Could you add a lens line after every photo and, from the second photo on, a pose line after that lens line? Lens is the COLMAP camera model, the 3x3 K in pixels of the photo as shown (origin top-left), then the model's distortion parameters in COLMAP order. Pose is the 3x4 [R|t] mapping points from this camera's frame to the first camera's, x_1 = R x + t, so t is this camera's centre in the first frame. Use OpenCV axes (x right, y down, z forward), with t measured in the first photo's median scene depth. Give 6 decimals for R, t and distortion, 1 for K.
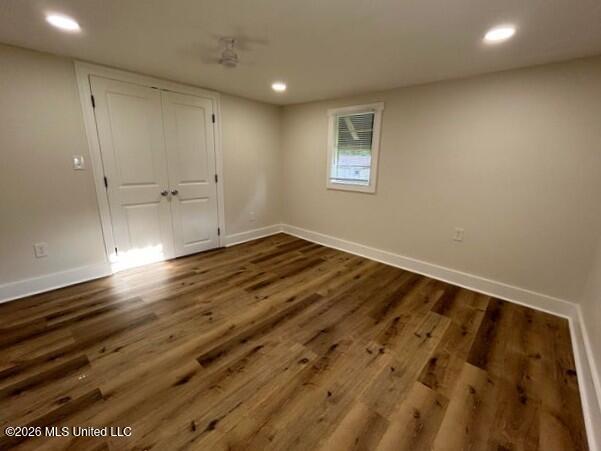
lens RADIAL K [[263.4, 0, 300.5], [0, 263.4, 225.5], [0, 0, 1]] dist [-0.002853, 0.000131]
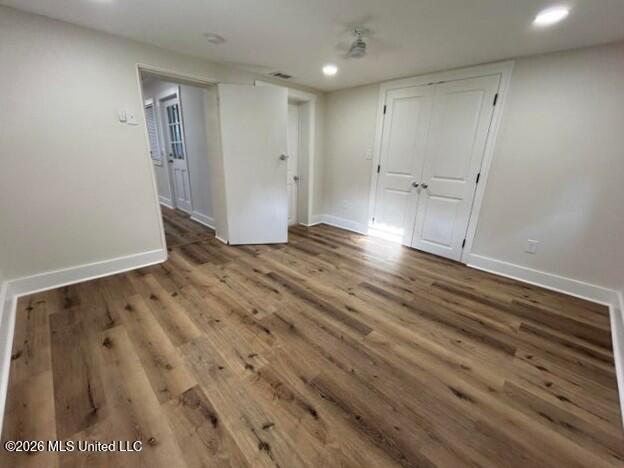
lens RADIAL K [[260.7, 0, 312.0], [0, 260.7, 234.0], [0, 0, 1]] dist [0.001078, 0.000094]
pose [[-0.059467, 0.284674, -0.956778, 0.780696], [-0.273354, 0.917193, 0.289887, -0.176133], [0.960074, 0.278778, 0.023274, 0.835508]]
